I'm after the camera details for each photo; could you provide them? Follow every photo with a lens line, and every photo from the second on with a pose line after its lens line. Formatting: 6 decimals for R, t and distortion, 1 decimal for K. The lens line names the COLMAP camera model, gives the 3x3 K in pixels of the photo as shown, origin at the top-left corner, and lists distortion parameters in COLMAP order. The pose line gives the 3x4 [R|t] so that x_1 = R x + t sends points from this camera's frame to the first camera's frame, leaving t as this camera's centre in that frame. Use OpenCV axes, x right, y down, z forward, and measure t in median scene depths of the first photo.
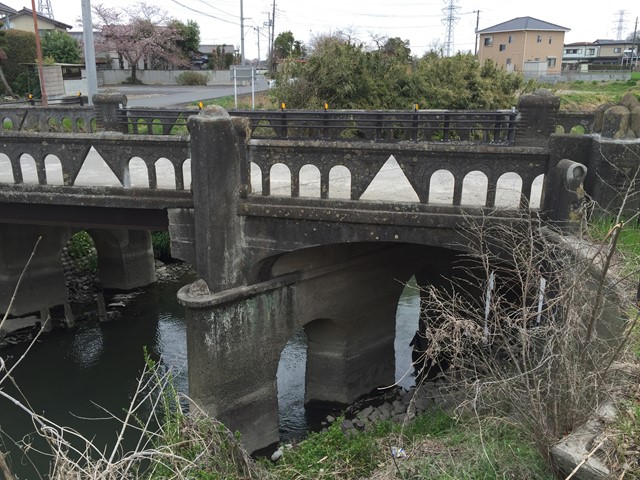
lens RADIAL K [[557.1, 0, 320.0], [0, 557.1, 240.0], [0, 0, 1]] dist [0.088234, -0.130914]
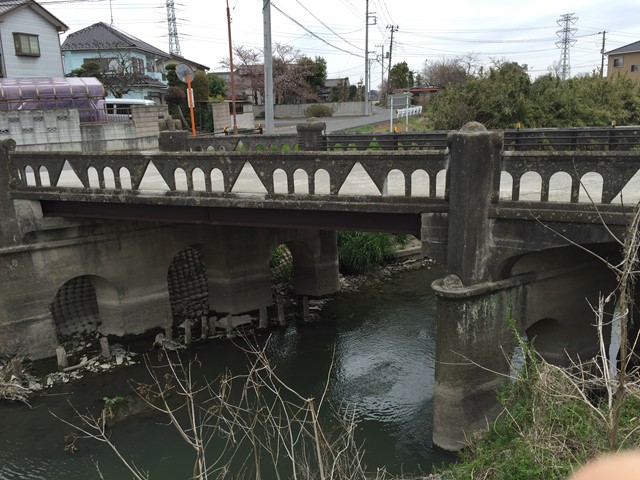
lens RADIAL K [[557.1, 0, 320.0], [0, 557.1, 240.0], [0, 0, 1]] dist [0.088234, -0.130914]
pose [[0.982942, 0.010362, -0.183625, -0.252589], [-0.019732, 0.998590, -0.049274, 0.057756], [0.182856, 0.052057, 0.981761, -0.161862]]
